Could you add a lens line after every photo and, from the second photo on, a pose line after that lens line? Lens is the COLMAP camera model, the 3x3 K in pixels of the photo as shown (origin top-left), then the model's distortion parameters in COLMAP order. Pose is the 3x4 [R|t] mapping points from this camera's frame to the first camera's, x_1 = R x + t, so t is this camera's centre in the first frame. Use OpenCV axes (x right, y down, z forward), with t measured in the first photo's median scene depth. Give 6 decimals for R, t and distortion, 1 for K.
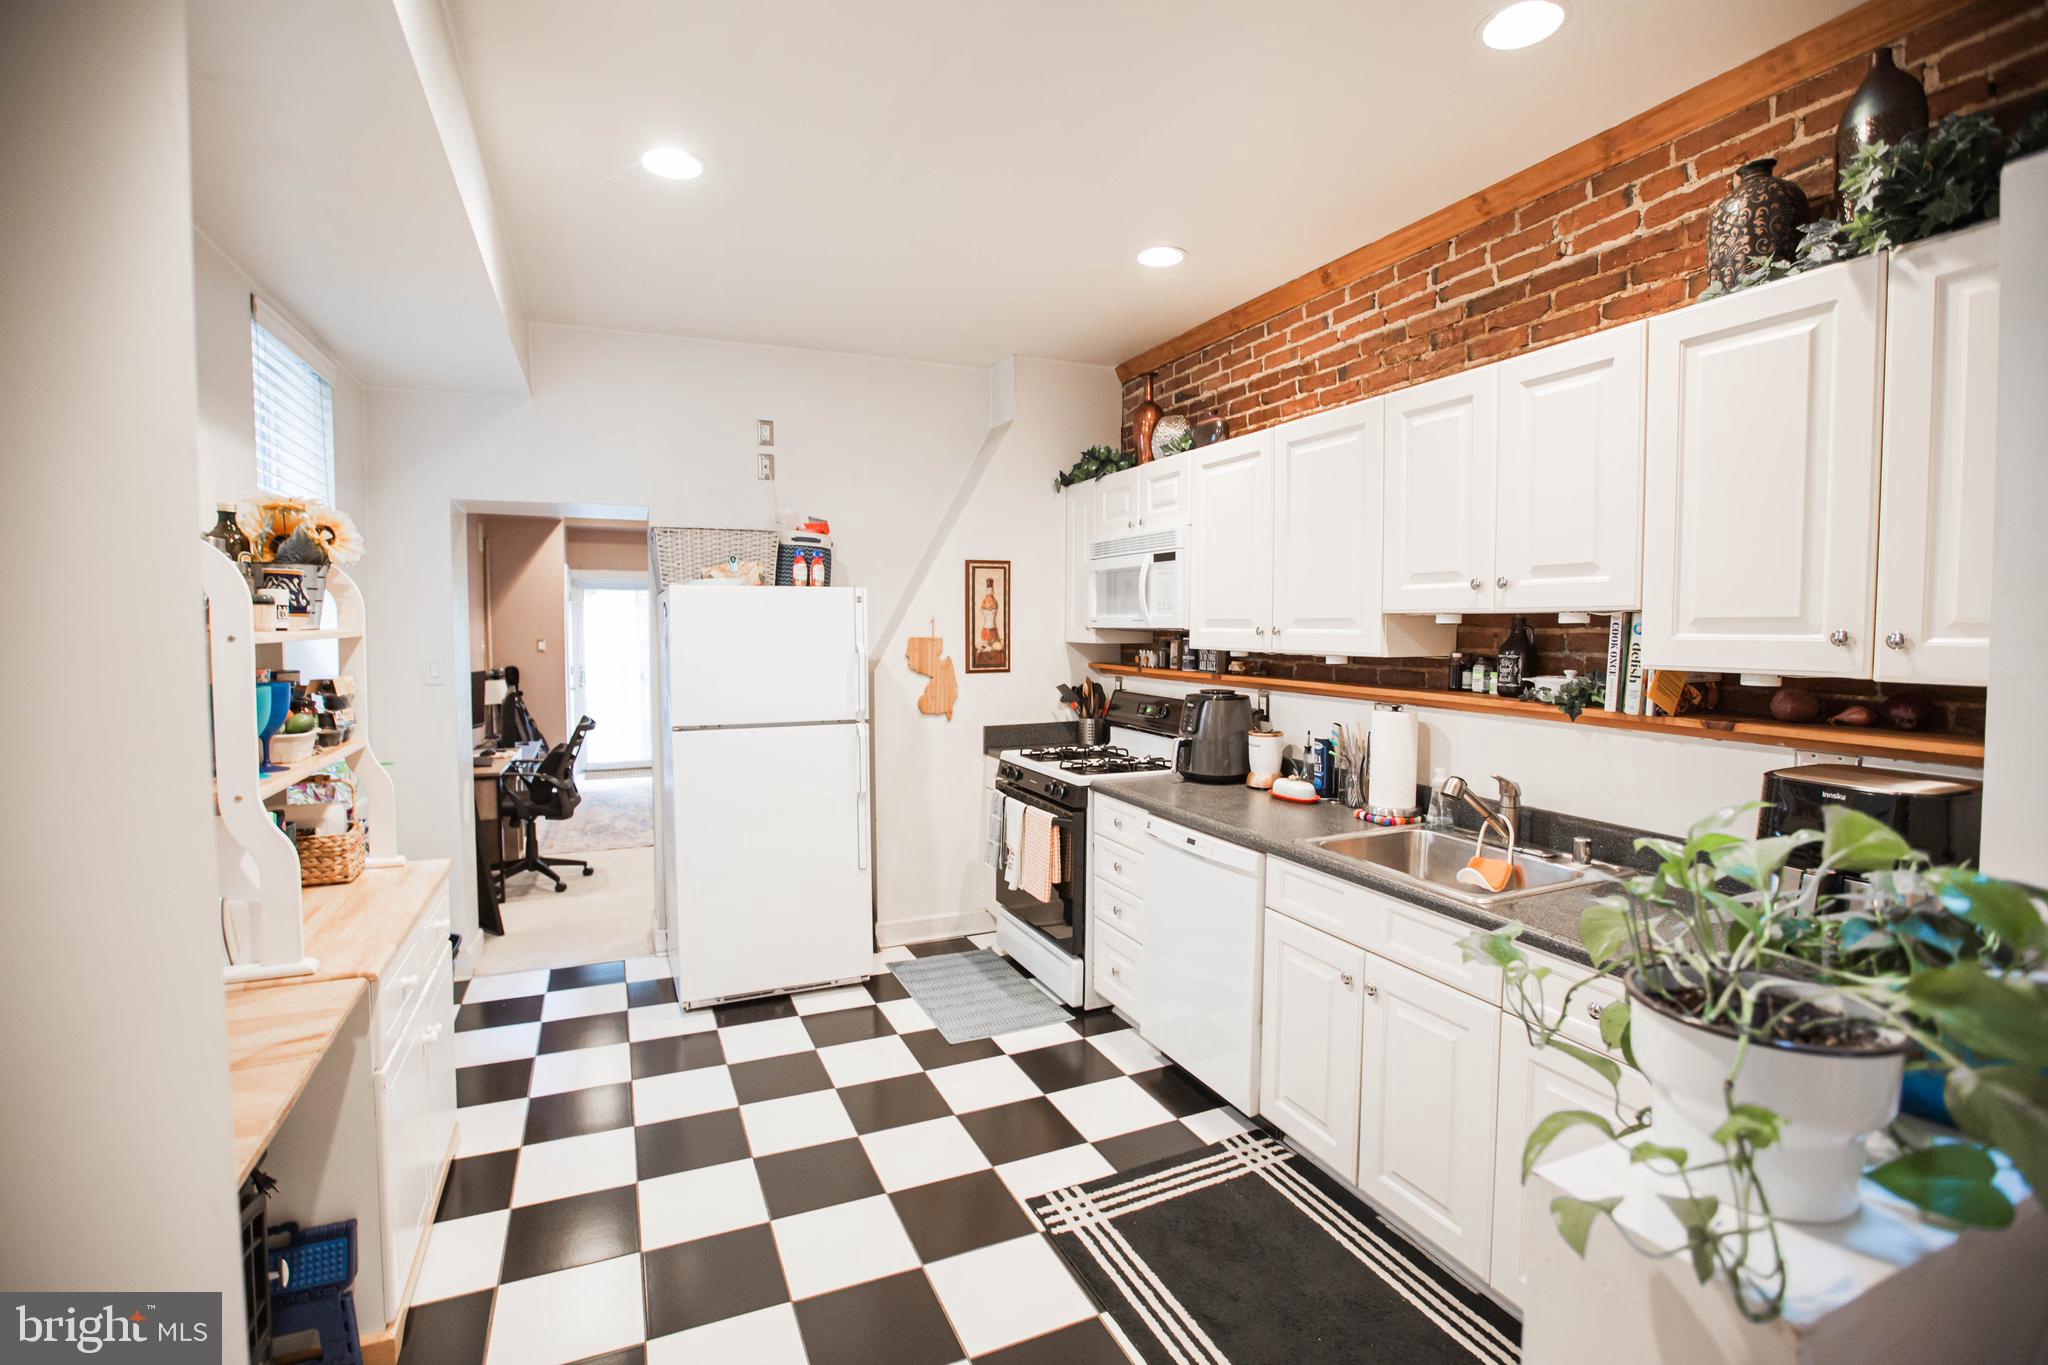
lens RADIAL K [[943.4, 0, 1016.8], [0, 943.4, 661.3], [0, 0, 1]] dist [-0.049497, 0.016862]
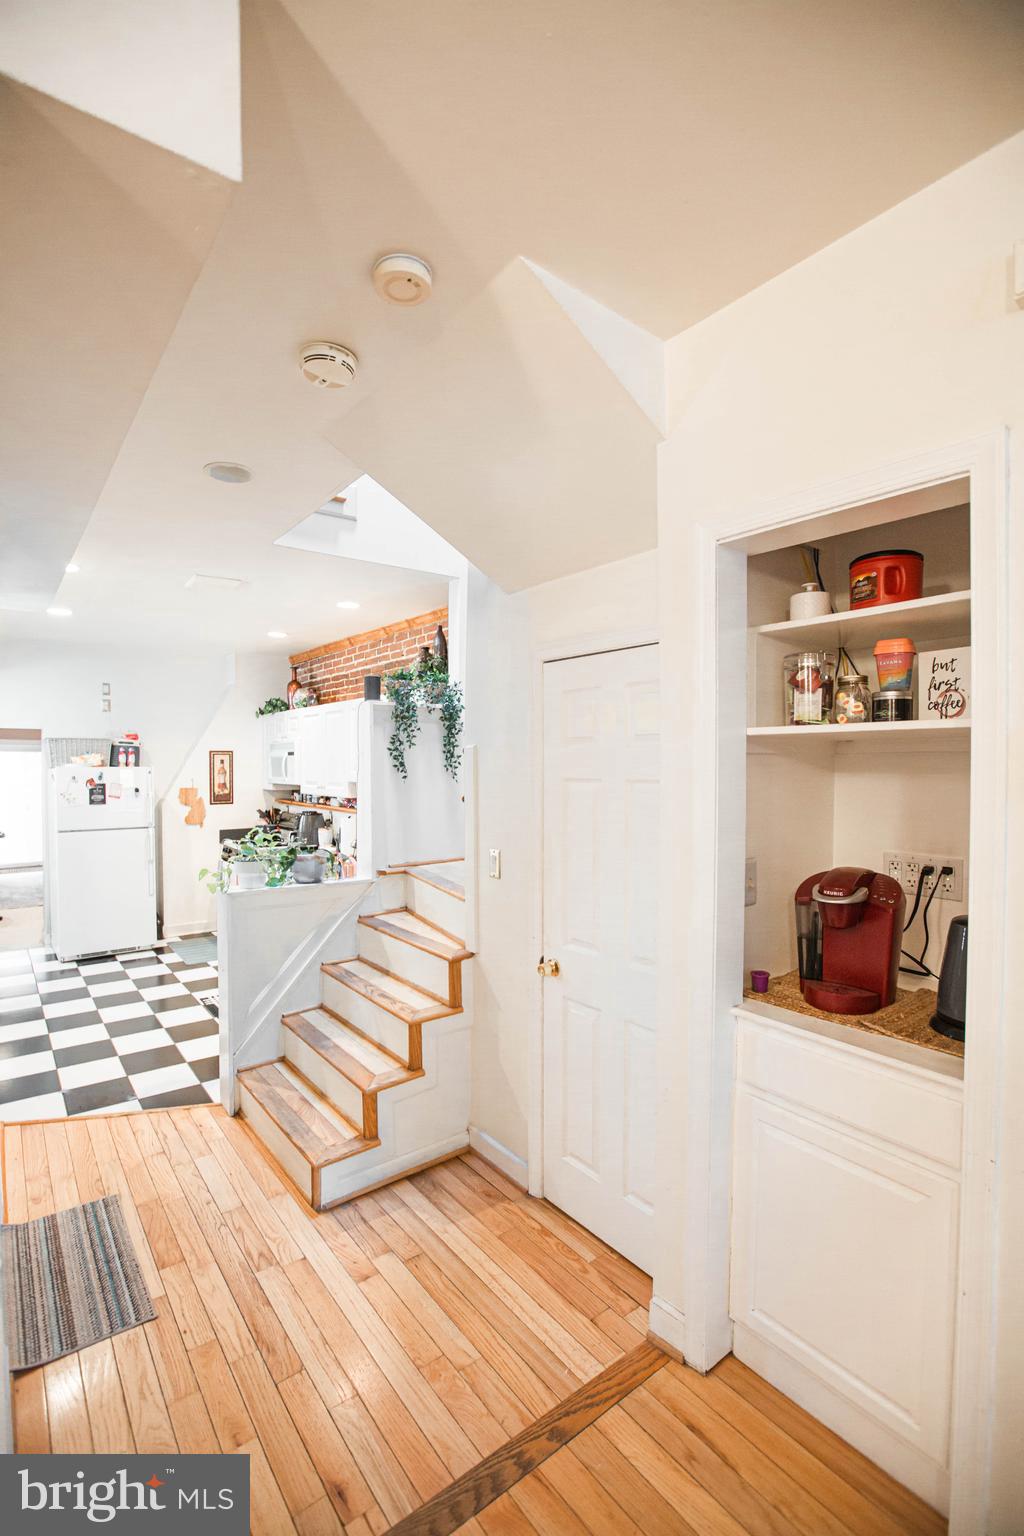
lens RADIAL K [[707.6, 0, 503.8], [0, 707.6, 770.7], [0, 0, 1]] dist [-0.049497, 0.016862]
pose [[0.973037, -0.004016, 0.230615, 0.261160], [0.010274, 0.999611, -0.025942, -0.018477], [-0.230421, 0.027612, 0.972699, -0.781900]]
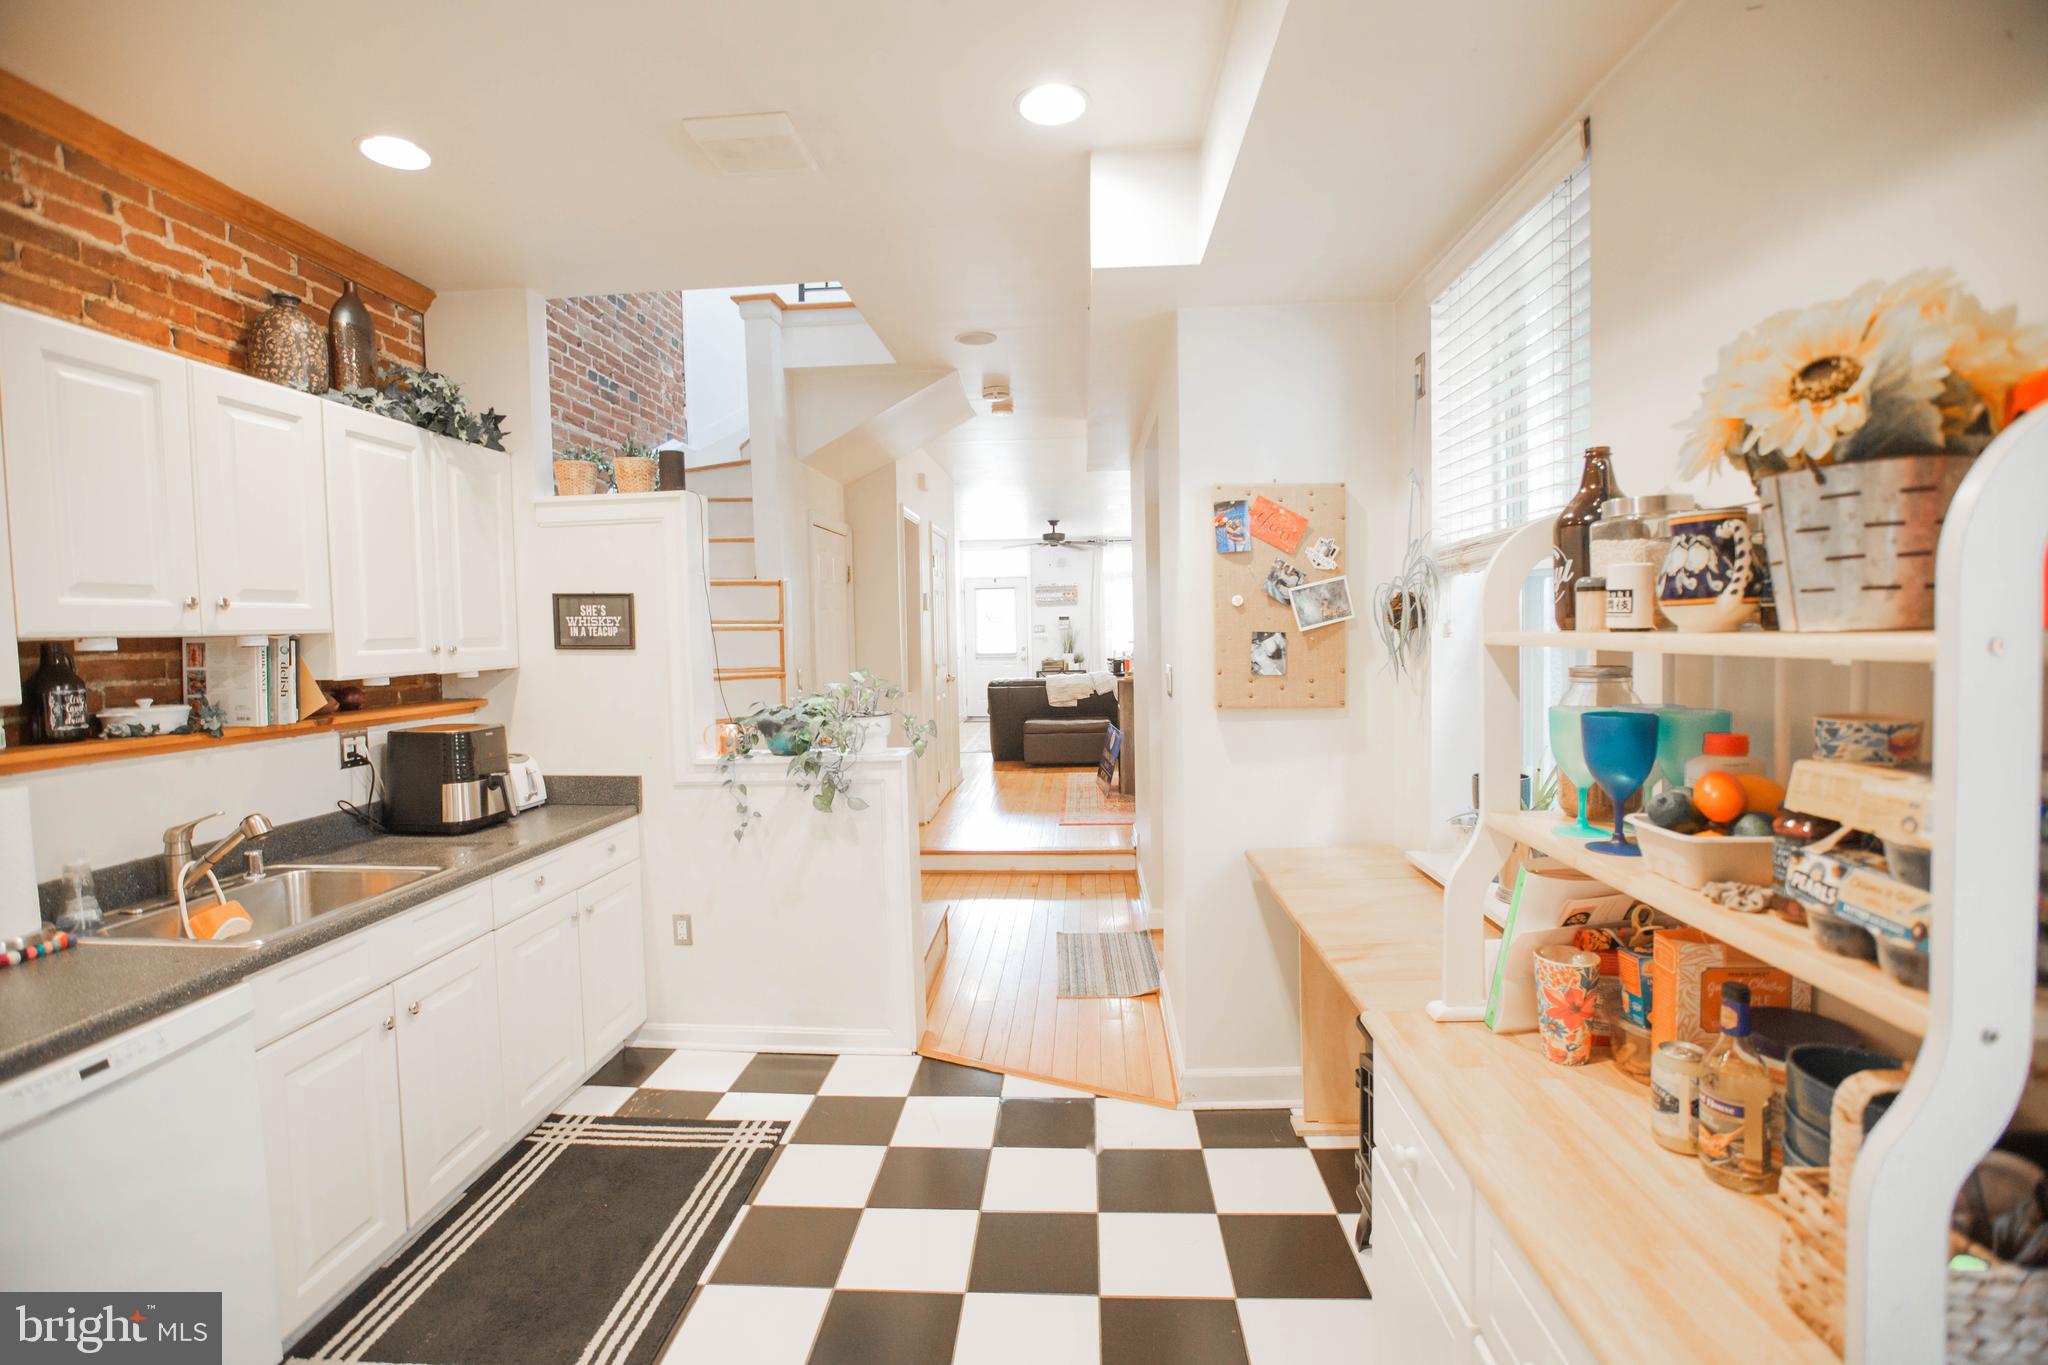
lens RADIAL K [[943.4, 0, 1025.9], [0, 943.4, 672.7], [0, 0, 1]] dist [-0.049497, 0.016862]
pose [[-0.892851, 0.000313, 0.450352, -0.382931], [0.043199, 0.995448, 0.084951, -0.036483], [-0.448275, 0.095303, -0.888801, 0.911588]]
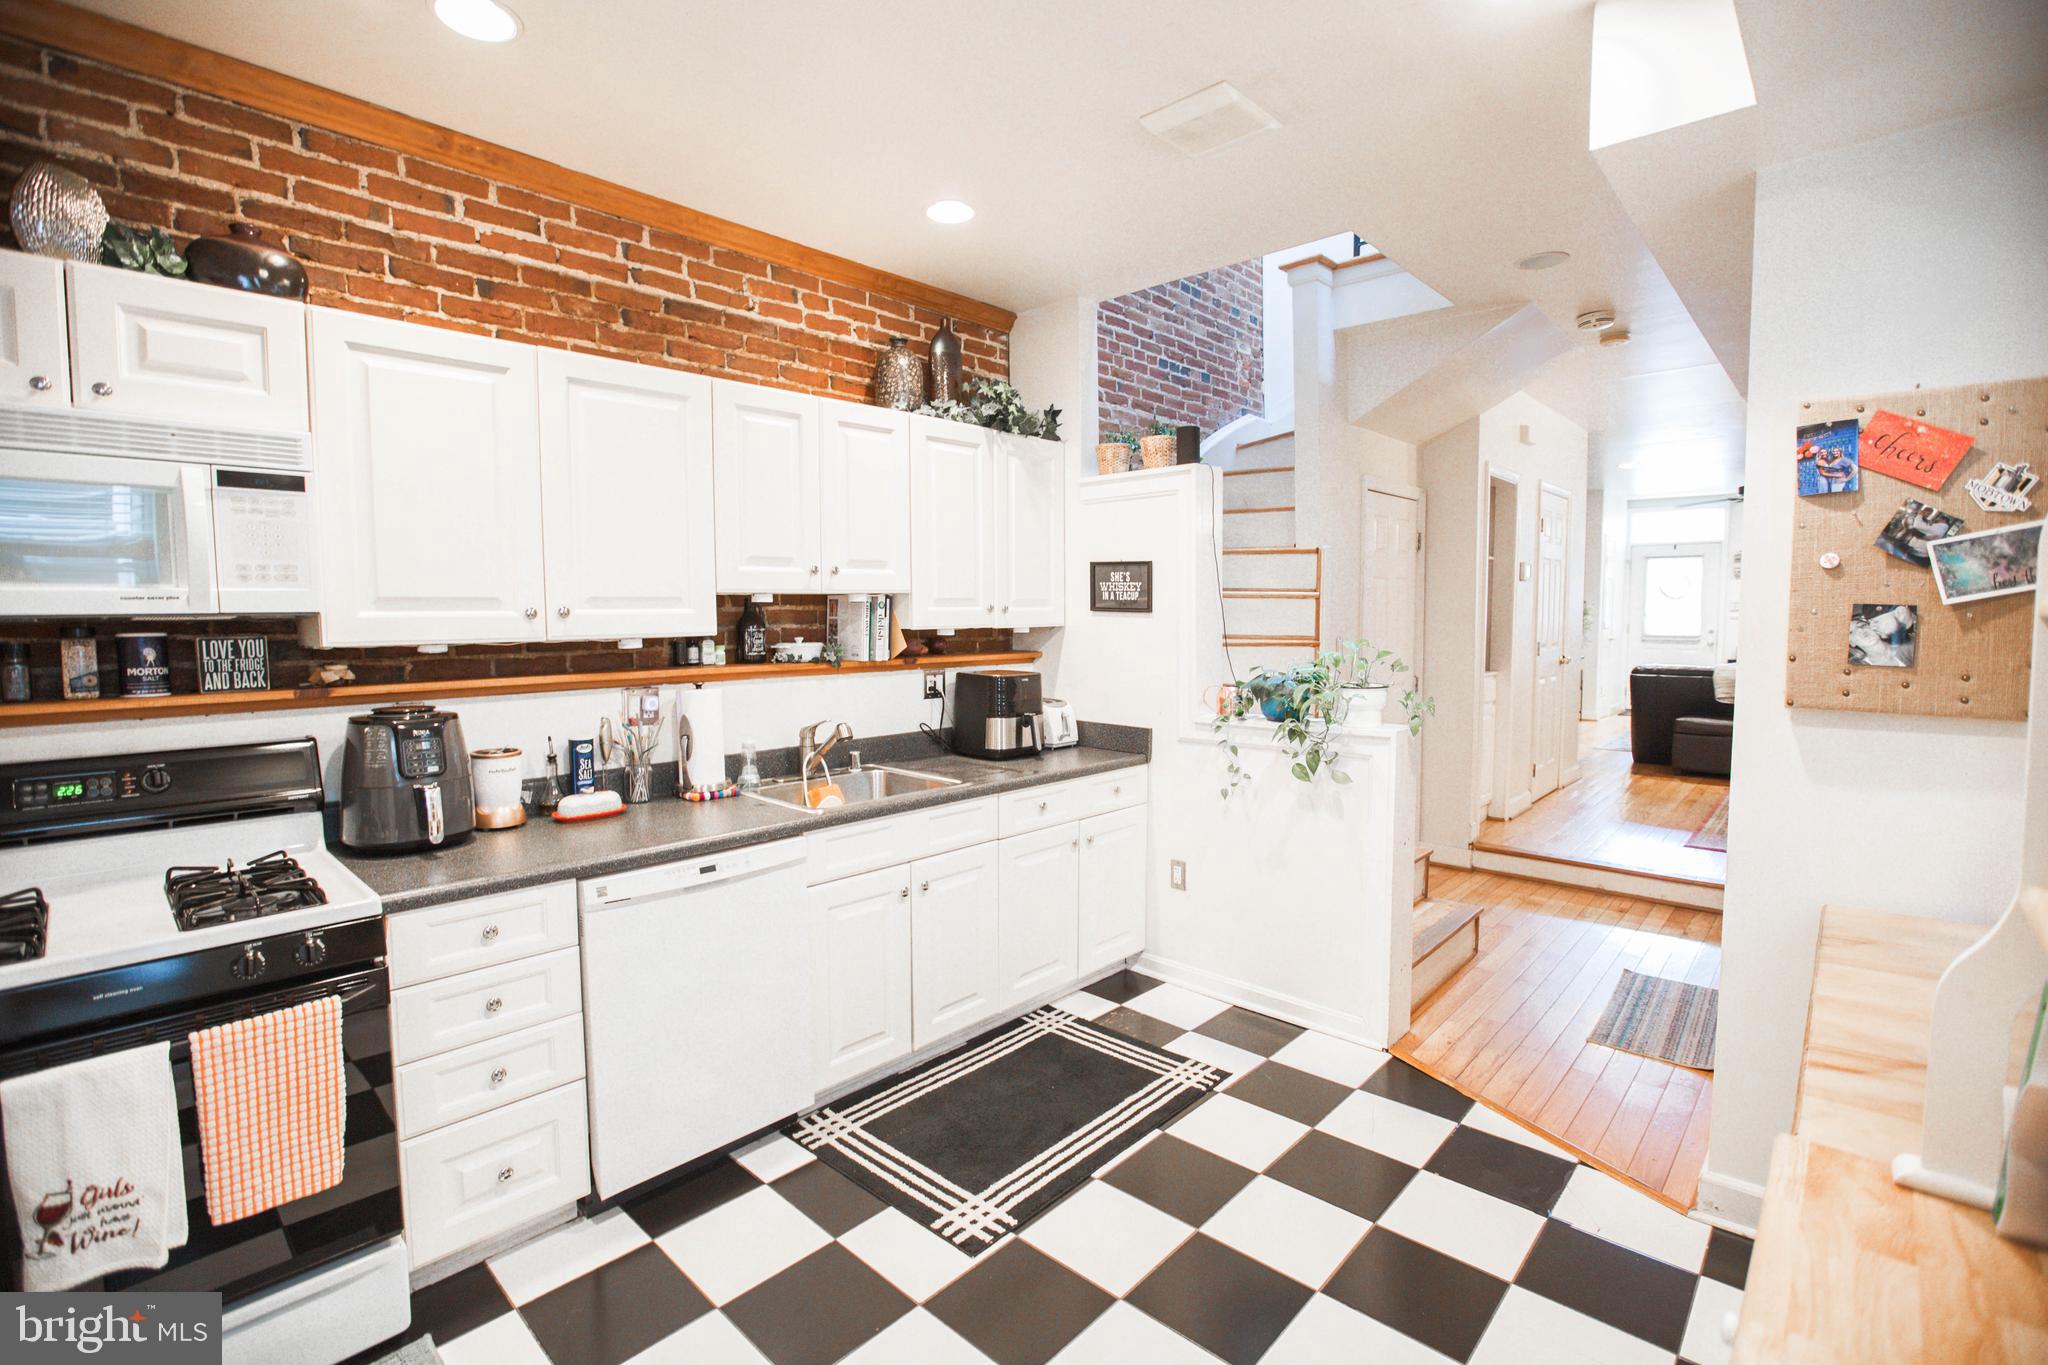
lens RADIAL K [[943.4, 0, 1005.7], [0, 943.4, 673.0], [0, 0, 1]] dist [-0.049497, 0.016862]
pose [[-0.394837, -0.056517, 0.917011, -0.493336], [0.046345, 0.995610, 0.081315, -0.023468], [-0.917581, 0.074605, -0.390485, 0.813373]]
